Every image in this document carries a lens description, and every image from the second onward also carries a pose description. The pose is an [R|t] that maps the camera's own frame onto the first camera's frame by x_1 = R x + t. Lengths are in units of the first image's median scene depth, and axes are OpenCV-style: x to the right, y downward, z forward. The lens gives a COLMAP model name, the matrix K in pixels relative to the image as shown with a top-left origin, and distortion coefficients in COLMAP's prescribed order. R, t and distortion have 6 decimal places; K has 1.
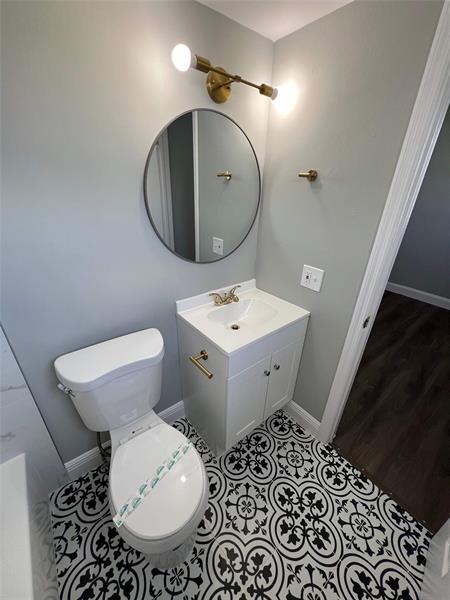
lens RADIAL K [[241.0, 0, 225.0], [0, 241.0, 300.0], [0, 0, 1]] dist [0.000494, 0.000272]
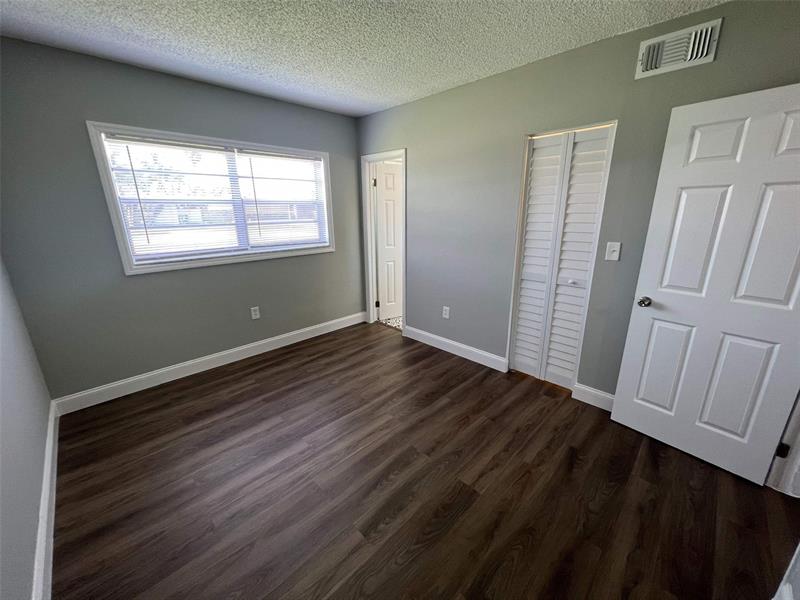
lens RADIAL K [[320.6, 0, 400.0], [0, 320.6, 300.0], [0, 0, 1]] dist [-0.000855, -0.000007]
pose [[-0.992372, 0.032998, -0.118780, 0.602423], [-0.053784, 0.751087, 0.658009, -0.984706], [0.110927, 0.659378, -0.743583, 2.102371]]
